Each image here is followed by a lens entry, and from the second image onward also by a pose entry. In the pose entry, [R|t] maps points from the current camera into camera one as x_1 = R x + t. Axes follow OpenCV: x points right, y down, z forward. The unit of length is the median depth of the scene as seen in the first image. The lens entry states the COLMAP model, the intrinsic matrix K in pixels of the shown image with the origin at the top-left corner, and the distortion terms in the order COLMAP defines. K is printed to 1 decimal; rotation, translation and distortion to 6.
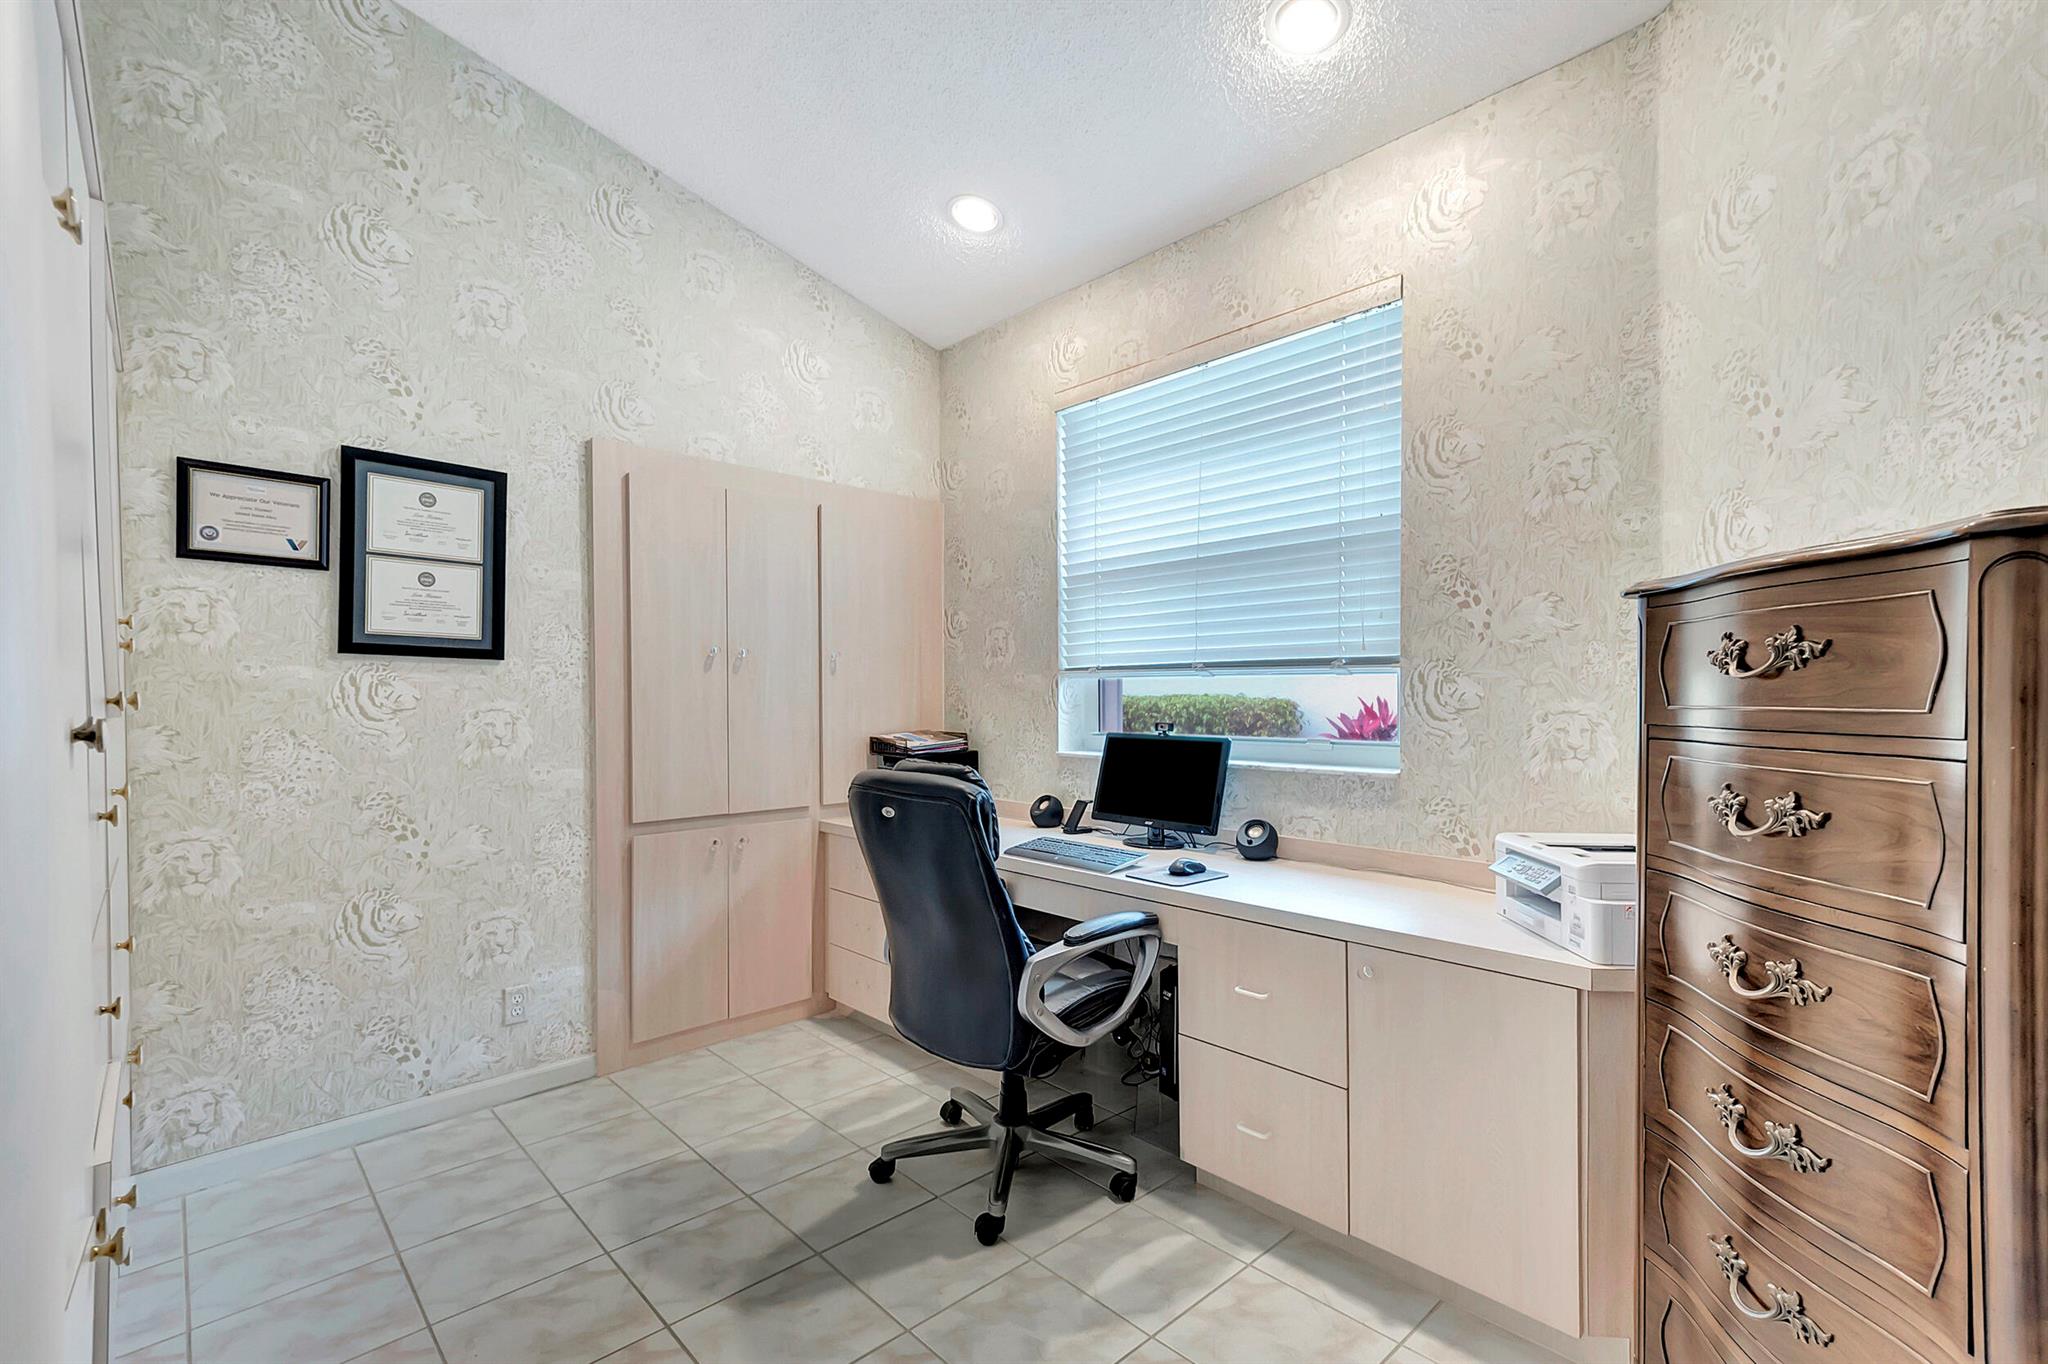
lens RADIAL K [[903.7, 0, 1029.3], [0, 903.7, 700.9], [0, 0, 1]] dist [0.027069, -0.007199]
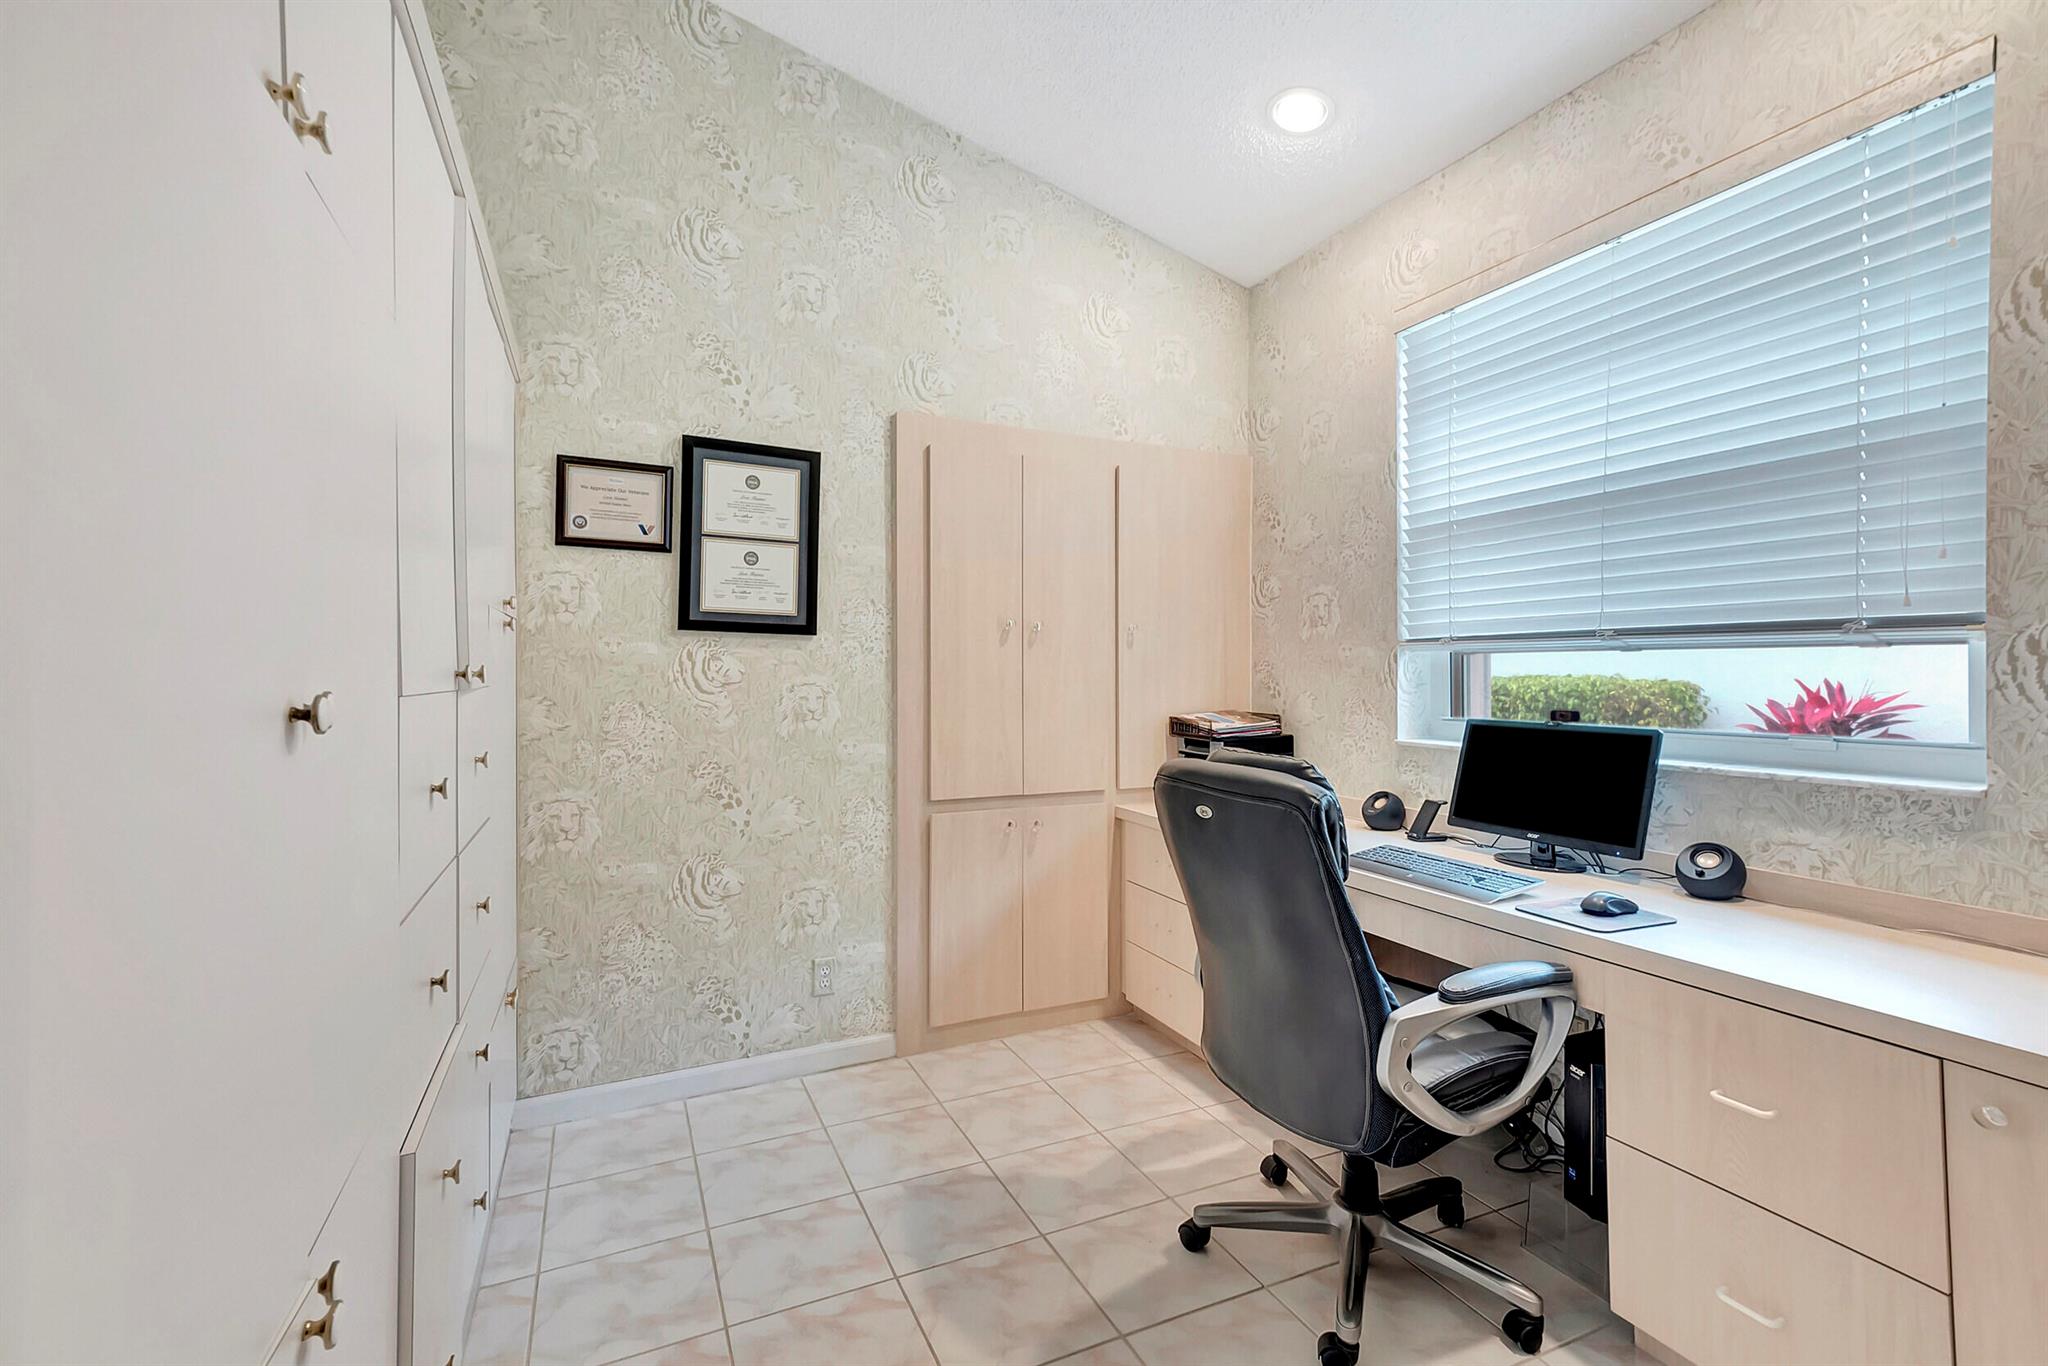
lens RADIAL K [[901.3, 0, 1014.8], [0, 901.3, 689.2], [0, 0, 1]] dist [0.001437, 0.006798]
pose [[0.945550, 0.009276, -0.325346, -0.040172], [-0.004940, 0.999888, 0.014152, 0.000040], [0.325441, -0.011775, 0.945489, 0.126789]]
